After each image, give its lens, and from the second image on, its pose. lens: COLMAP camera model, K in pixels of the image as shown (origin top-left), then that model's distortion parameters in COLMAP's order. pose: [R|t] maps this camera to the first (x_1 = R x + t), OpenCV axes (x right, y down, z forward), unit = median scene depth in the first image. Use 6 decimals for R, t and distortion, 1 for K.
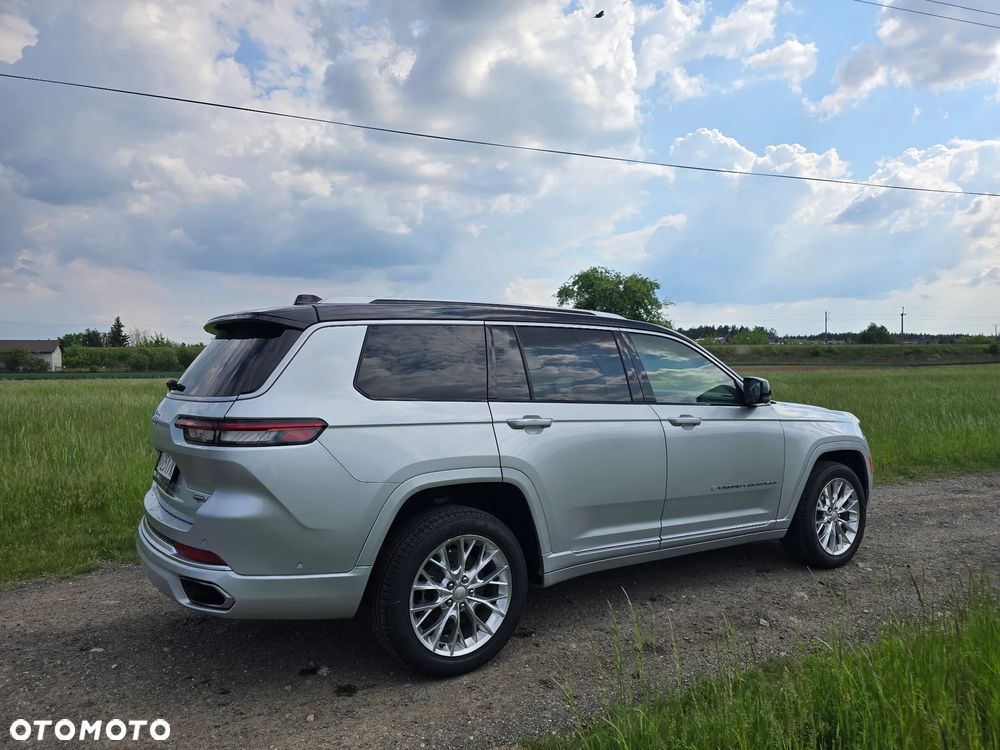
lens RADIAL K [[670.9, 0, 514.1], [0, 670.9, 376.2], [0, 0, 1]] dist [0.065167, -0.058204]
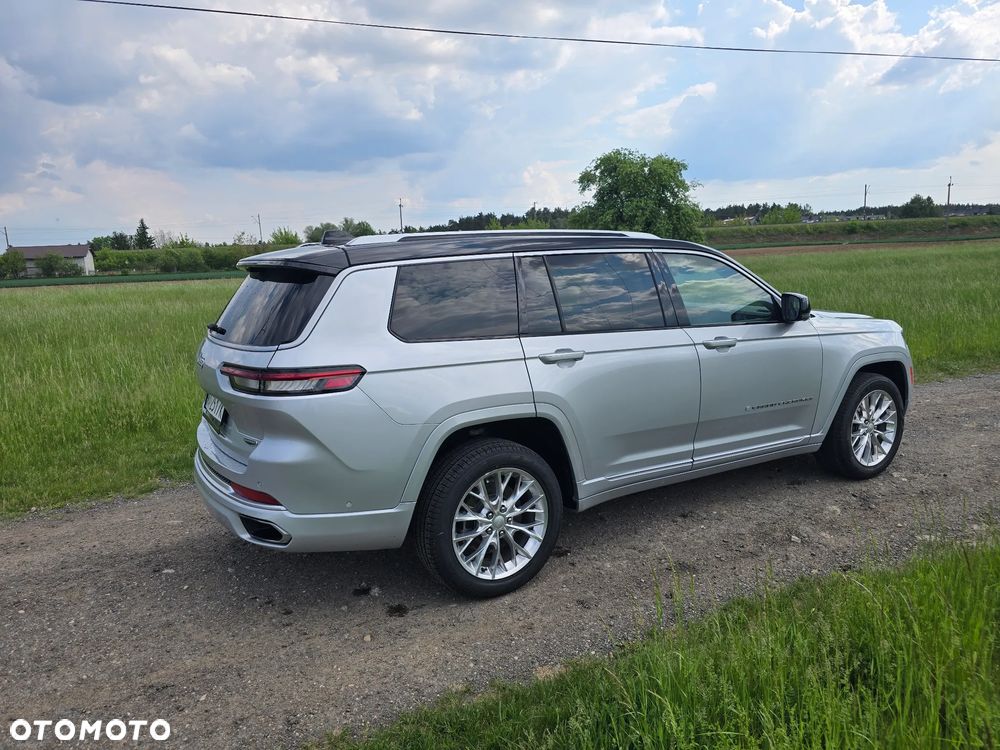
lens RADIAL K [[670.9, 0, 492.8], [0, 670.9, 366.7], [0, 0, 1]] dist [0.065167, -0.058204]
pose [[0.997611, -0.024405, -0.064627, -0.014901], [0.033697, 0.988586, 0.146841, -0.064900], [0.060306, -0.148668, 0.987047, 0.005238]]
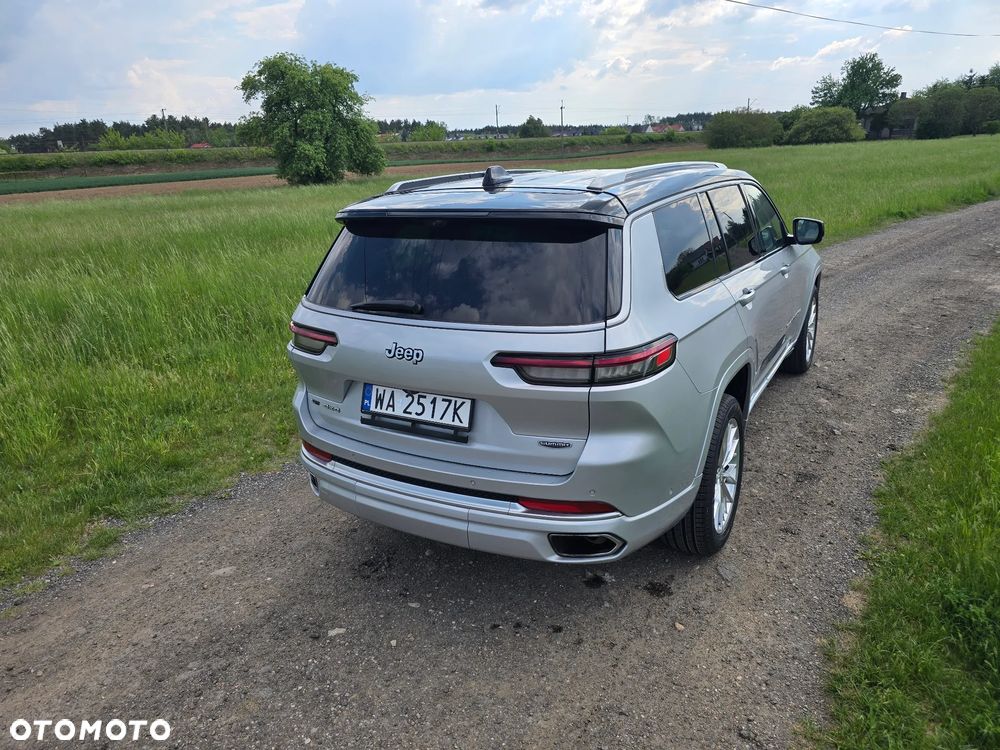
lens RADIAL K [[670.9, 0, 500.5], [0, 670.9, 371.7], [0, 0, 1]] dist [0.065167, -0.058204]
pose [[0.898293, -0.168167, 0.405943, -0.710388], [0.048852, 0.956359, 0.288082, -0.127203], [-0.436673, -0.238951, 0.867306, 0.274721]]
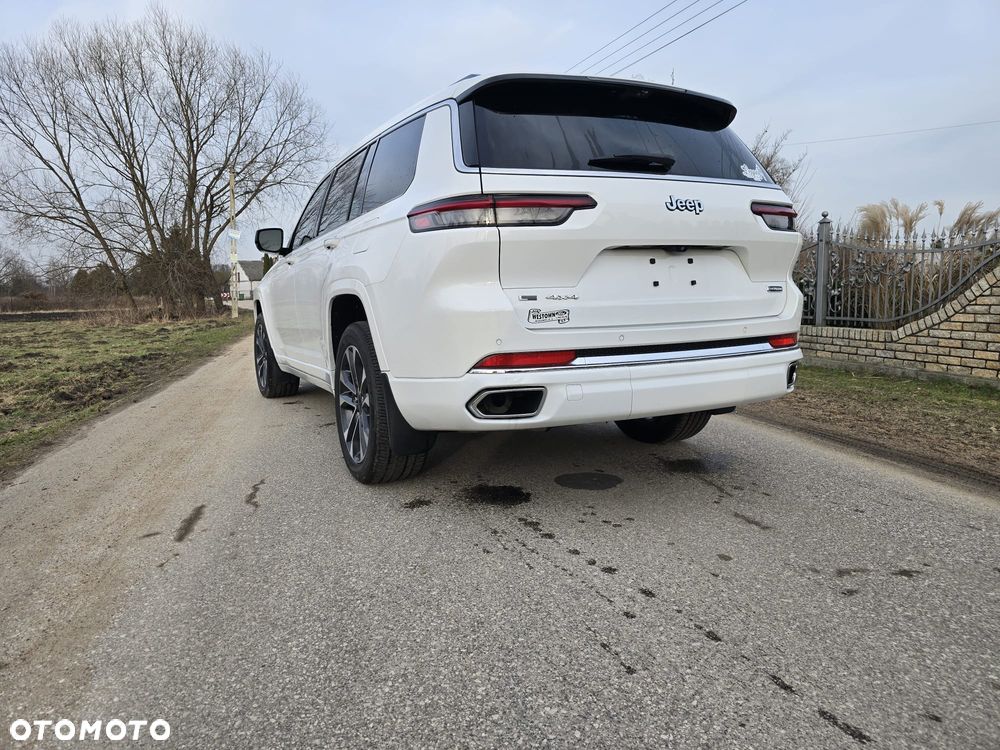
lens RADIAL K [[670.9, 0, 503.1], [0, 670.9, 355.4], [0, 0, 1]] dist [0.065167, -0.058204]
pose [[0.133175, -0.103804, 0.985642, -1.247535], [0.032461, 0.994423, 0.100343, 0.139202], [-0.990561, 0.018632, 0.135802, 1.055781]]
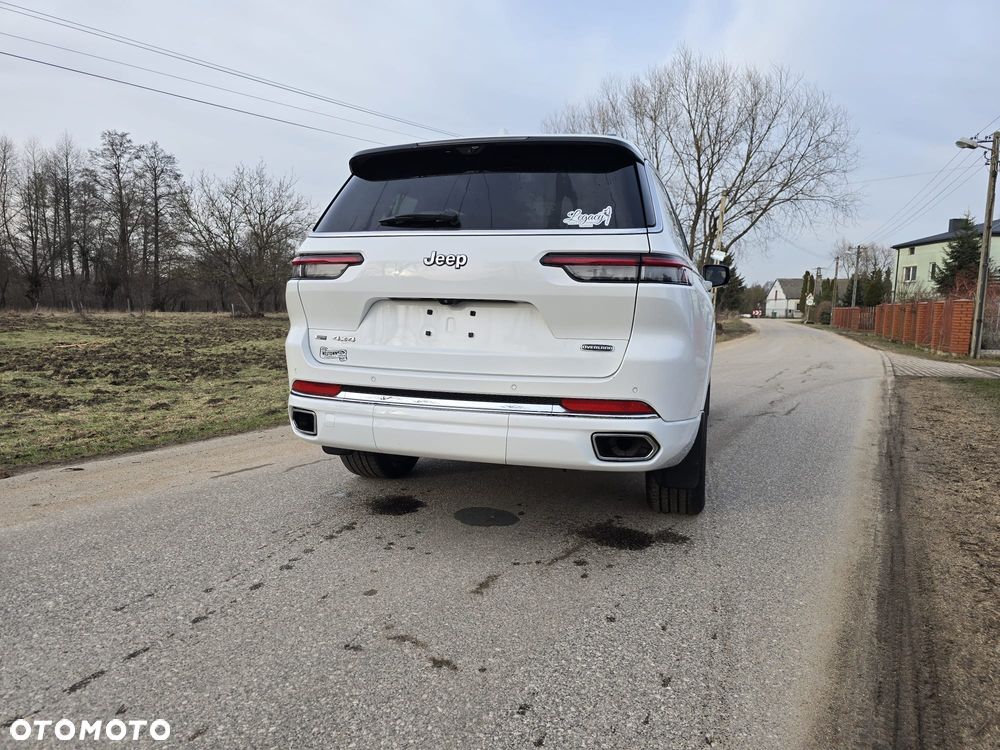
lens RADIAL K [[670.9, 0, 496.5], [0, 670.9, 378.4], [0, 0, 1]] dist [0.065167, -0.058204]
pose [[0.785825, -0.051651, 0.616288, -0.920530], [-0.013670, 0.994812, 0.100806, 0.113566], [-0.618297, -0.087640, 0.781043, 0.339387]]
